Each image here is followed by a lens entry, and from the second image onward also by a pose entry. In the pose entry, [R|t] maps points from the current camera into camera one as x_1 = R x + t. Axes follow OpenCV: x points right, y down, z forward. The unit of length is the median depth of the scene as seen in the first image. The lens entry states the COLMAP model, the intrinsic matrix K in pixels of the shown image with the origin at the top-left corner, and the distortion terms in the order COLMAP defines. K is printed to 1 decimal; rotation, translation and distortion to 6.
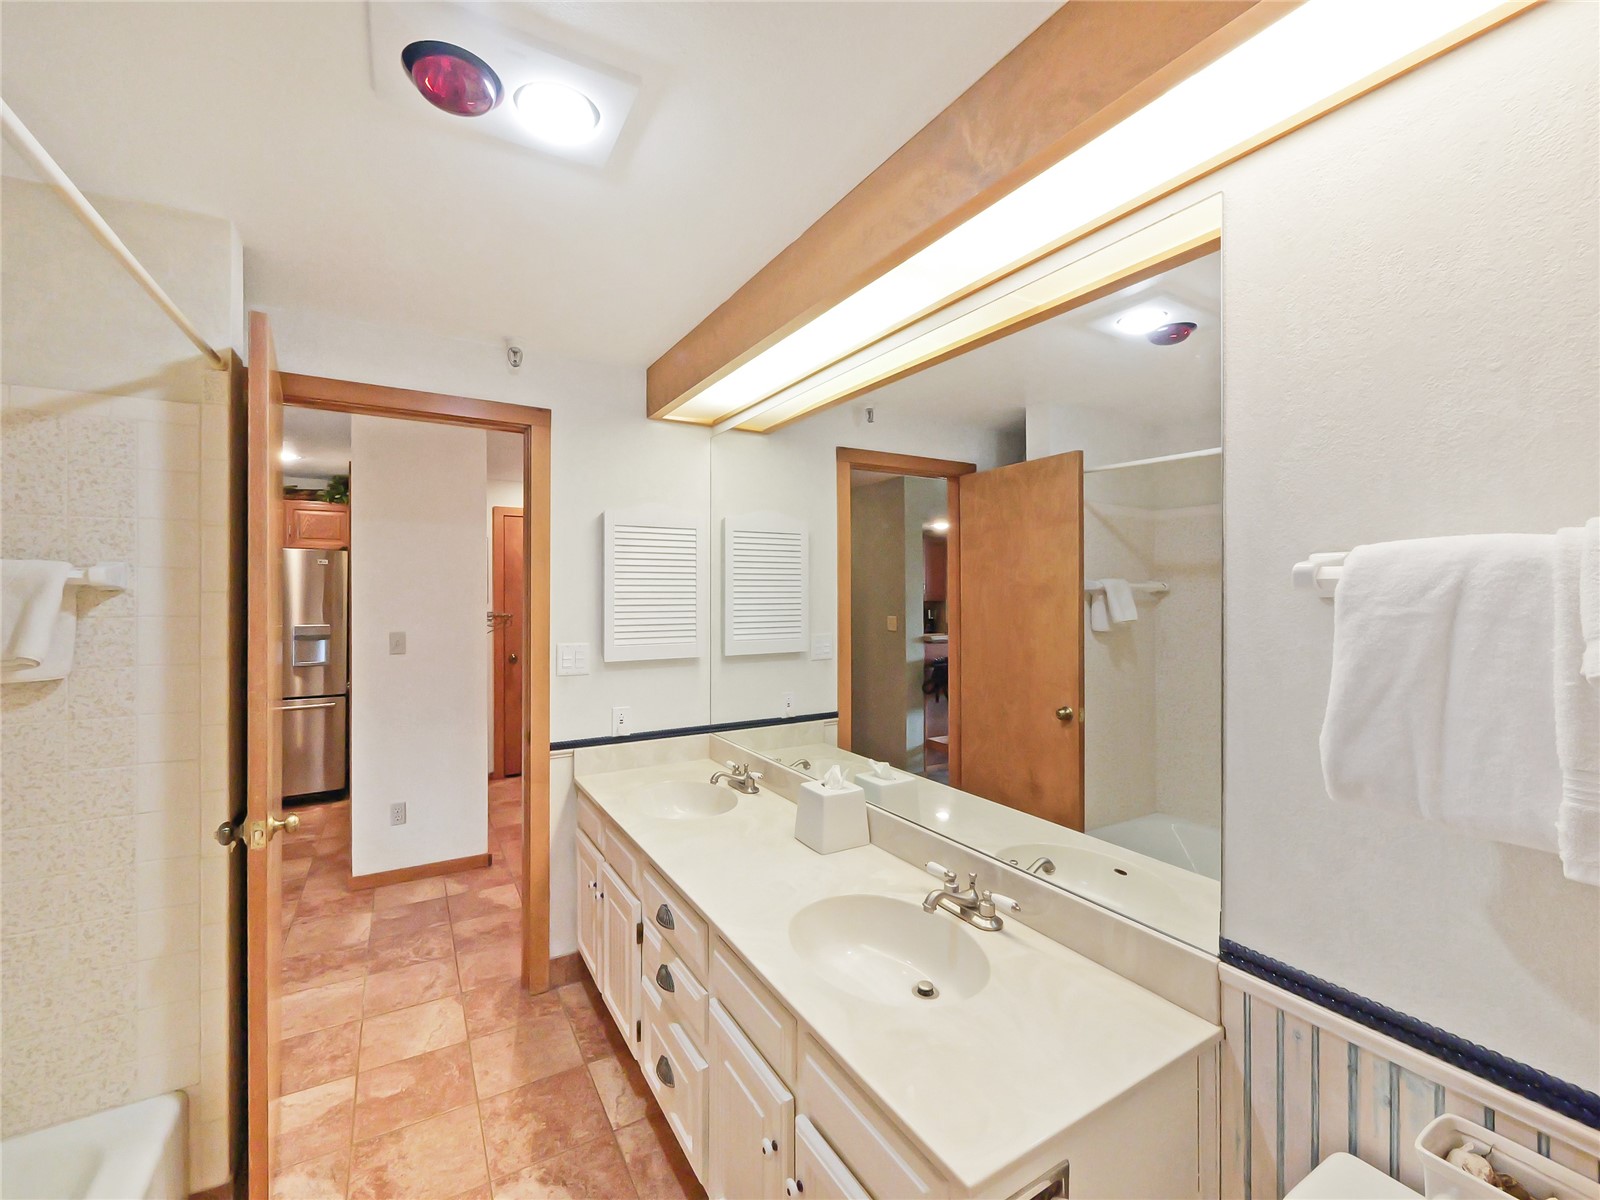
lens RADIAL K [[693.8, 0, 797.0], [0, 693.8, 597.8], [0, 0, 1]] dist [0.001062, 0.000410]
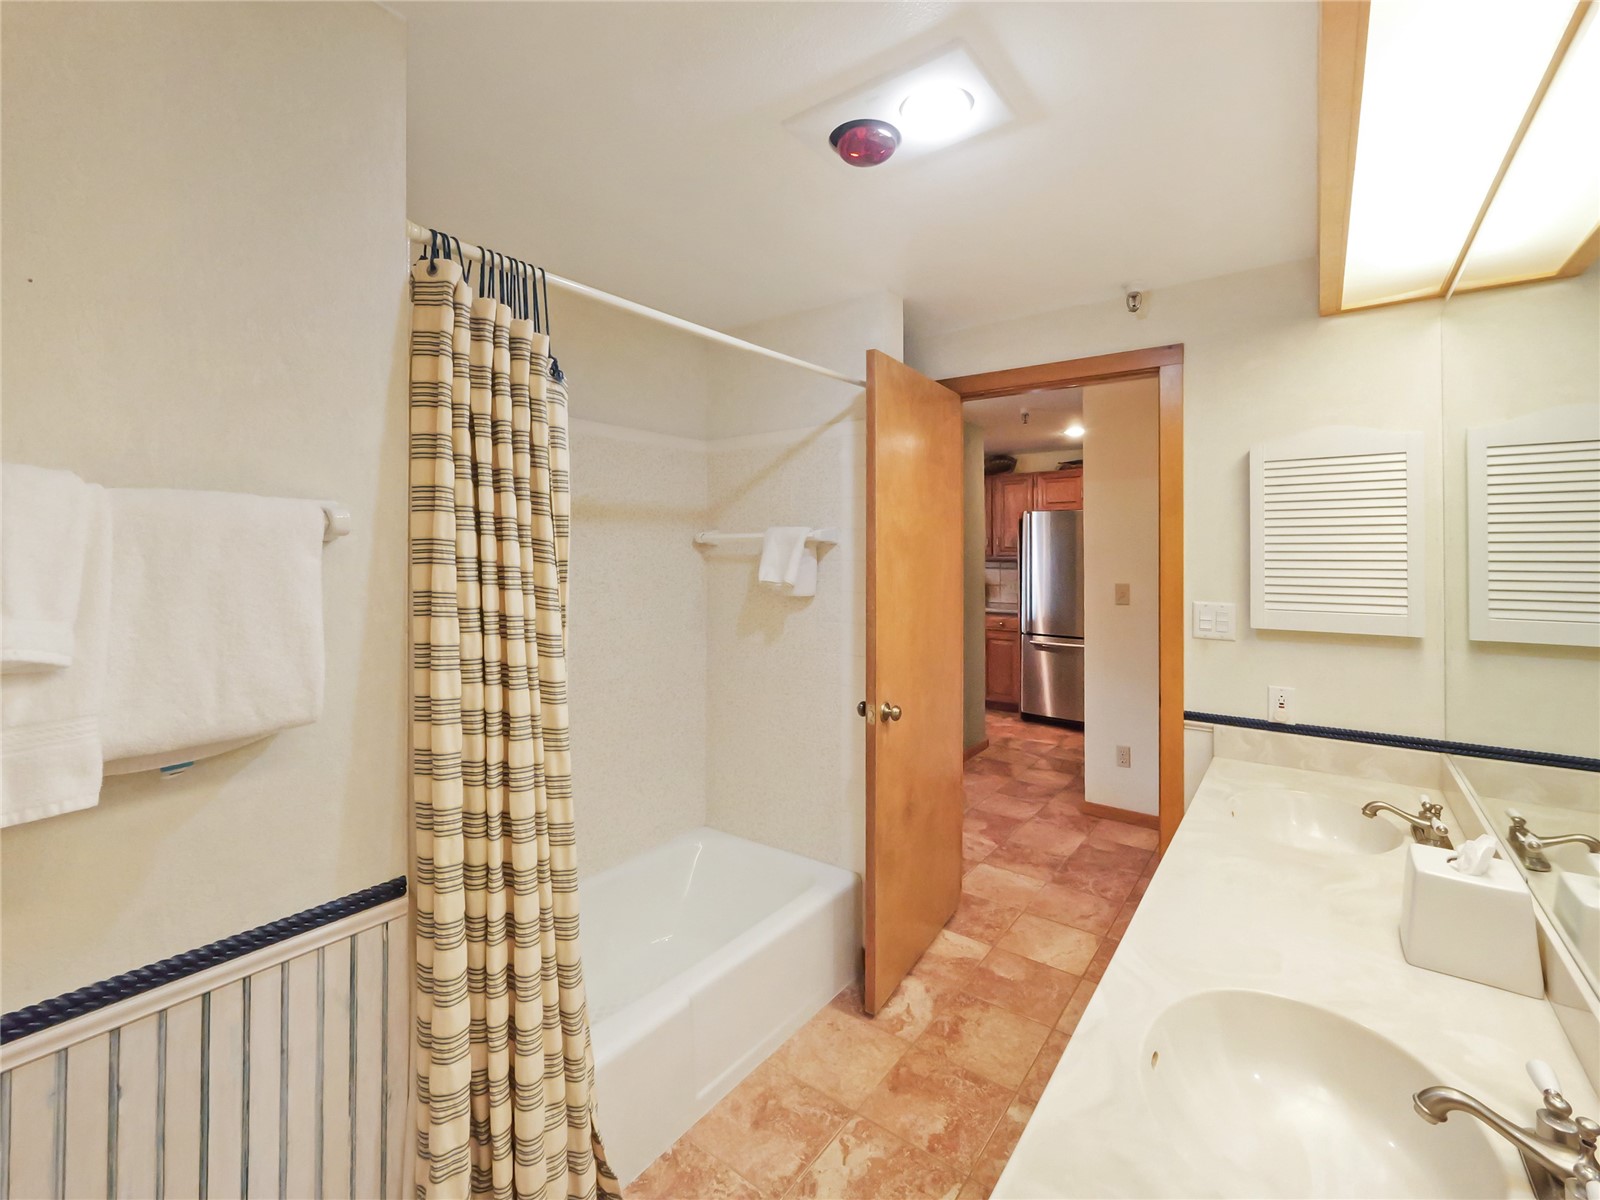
lens RADIAL K [[693.8, 0, 795.3], [0, 693.8, 546.0], [0, 0, 1]] dist [0.001062, 0.000410]
pose [[0.377022, -0.007040, -0.926178, 0.286767], [-0.006022, 0.999931, -0.010052, 0.006468], [0.926185, 0.009367, 0.376953, 0.182717]]
